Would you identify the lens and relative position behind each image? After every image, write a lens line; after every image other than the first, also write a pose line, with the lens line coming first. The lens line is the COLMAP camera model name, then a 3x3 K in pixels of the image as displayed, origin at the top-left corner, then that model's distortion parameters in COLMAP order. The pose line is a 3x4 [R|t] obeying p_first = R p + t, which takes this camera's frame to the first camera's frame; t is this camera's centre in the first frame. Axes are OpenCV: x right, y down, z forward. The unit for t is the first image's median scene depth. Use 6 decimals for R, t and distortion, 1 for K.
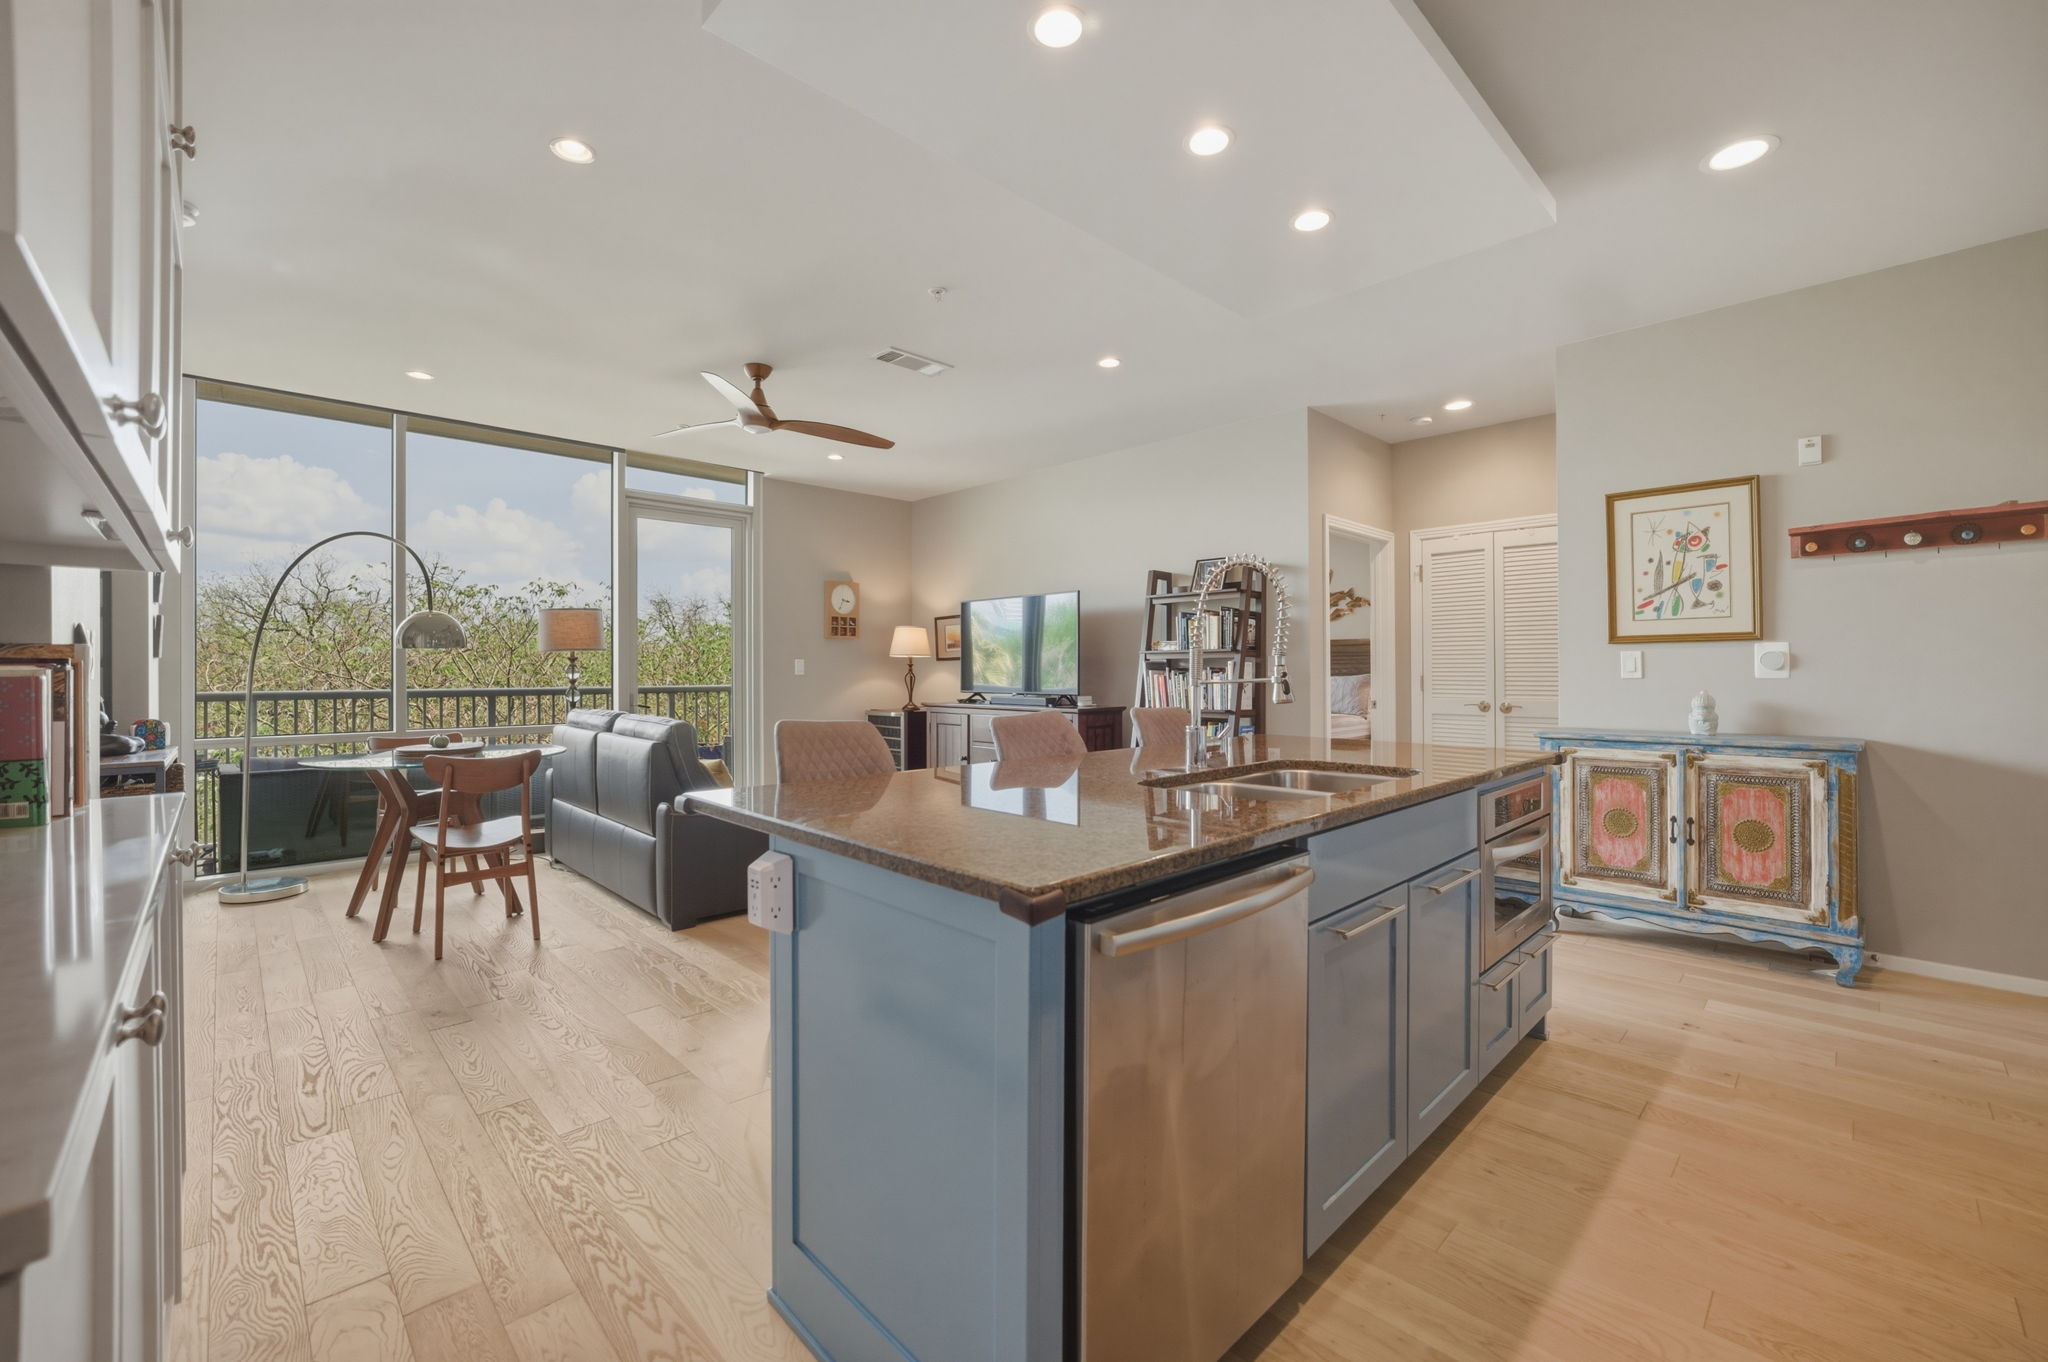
lens RADIAL K [[853.7, 0, 1001.3], [0, 853.7, 666.0], [0, 0, 1]] dist [-0.001336, 0.000051]
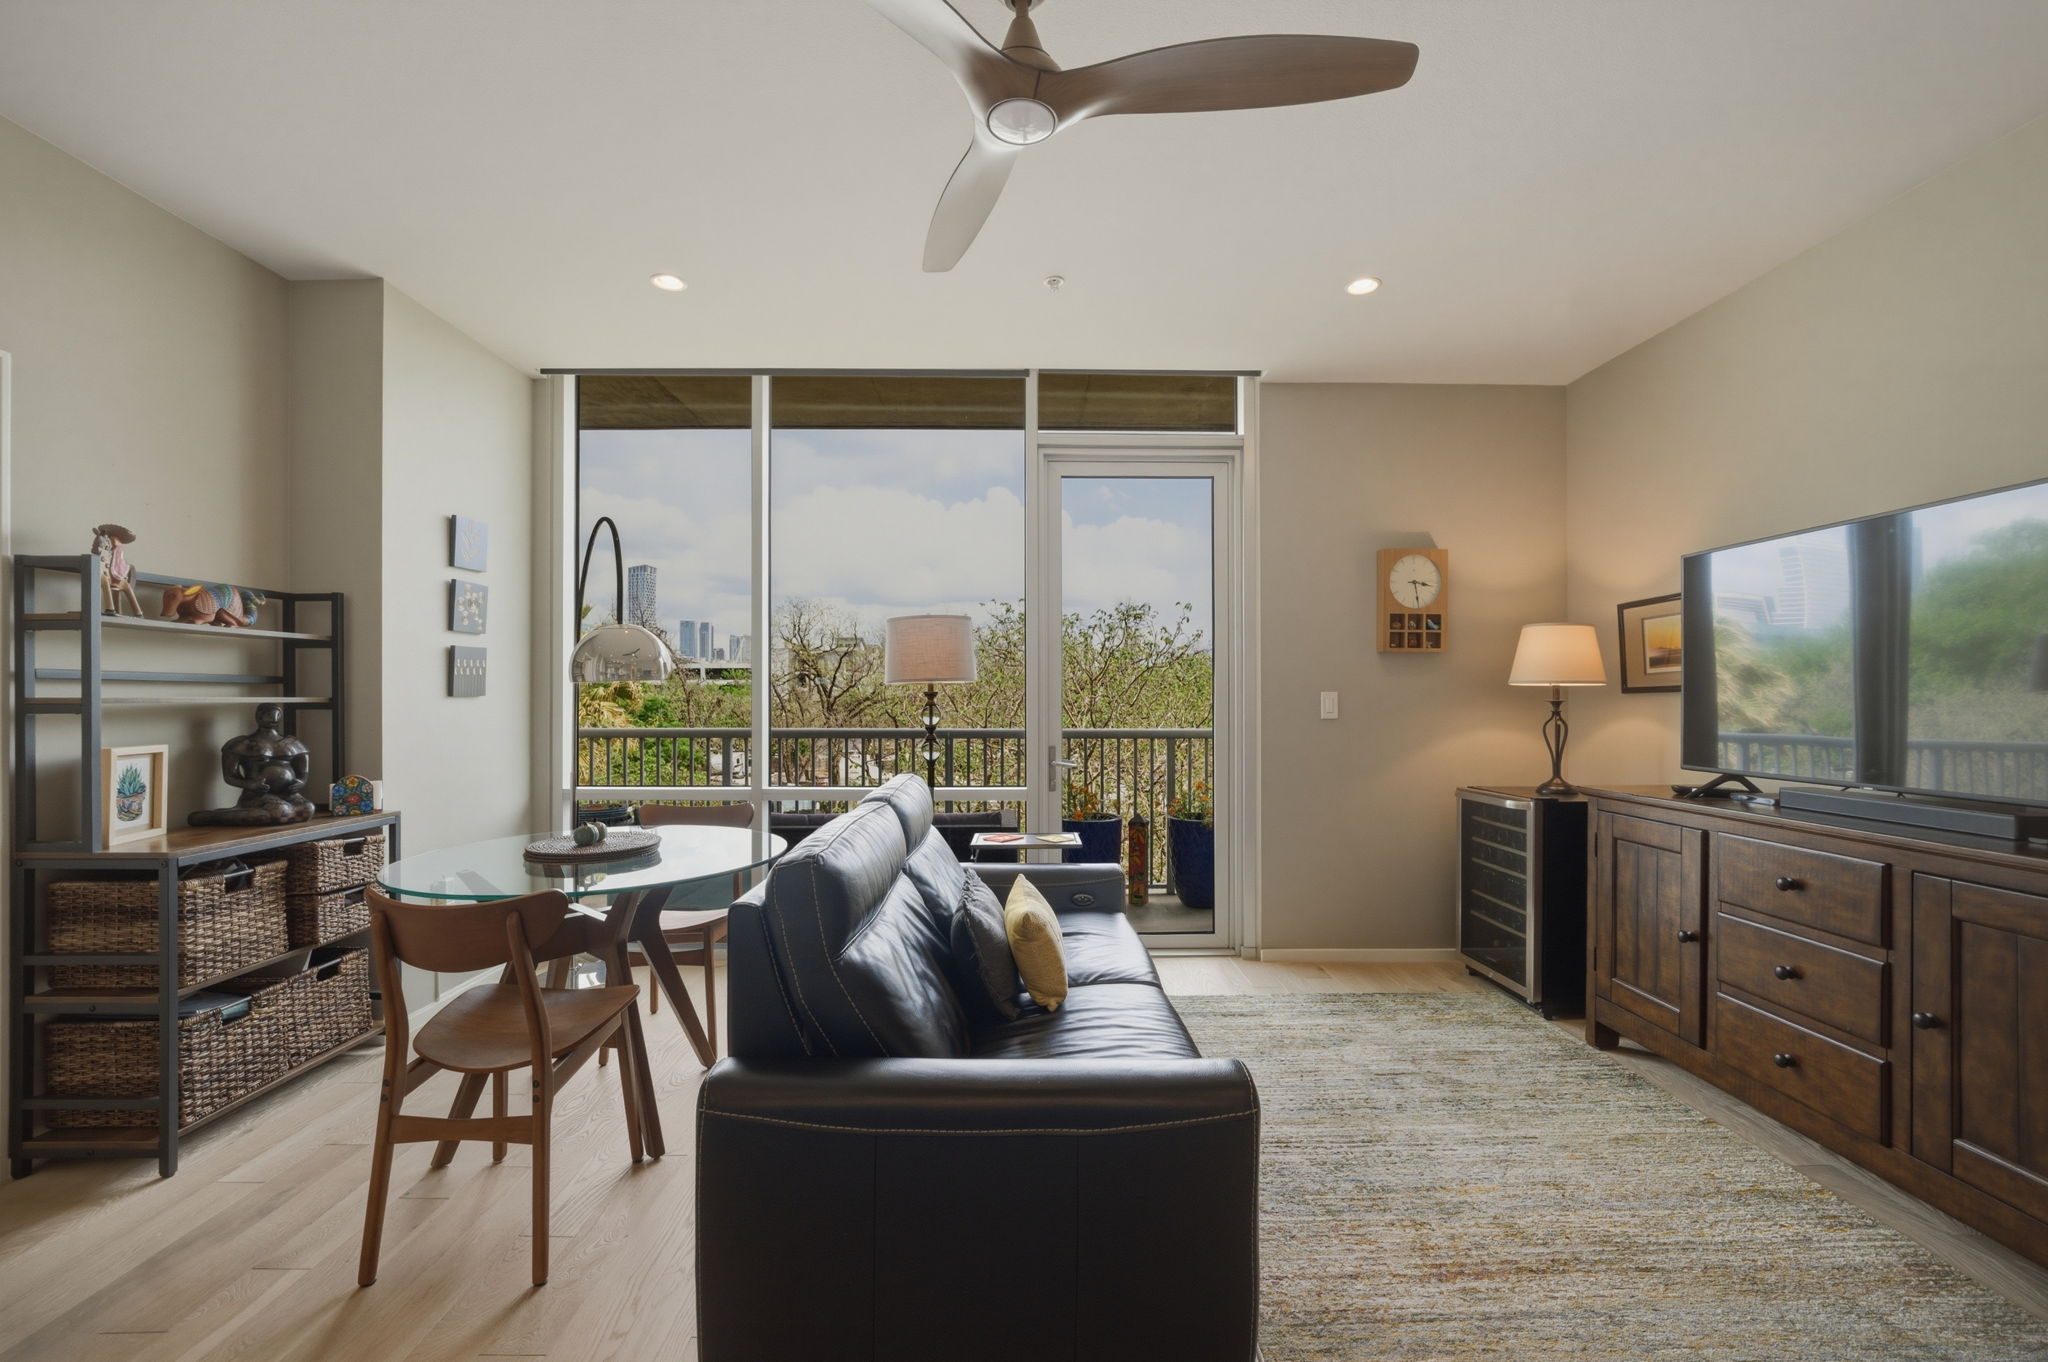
lens RADIAL K [[831.7, 0, 1023.0], [0, 831.7, 700.6], [0, 0, 1]] dist [-0.015445, 0.000357]
pose [[0.744726, 0.003387, -0.667362, -0.017938], [0.002169, 0.999970, 0.007496, -0.006544], [0.667367, -0.007030, 0.744696, 0.467069]]
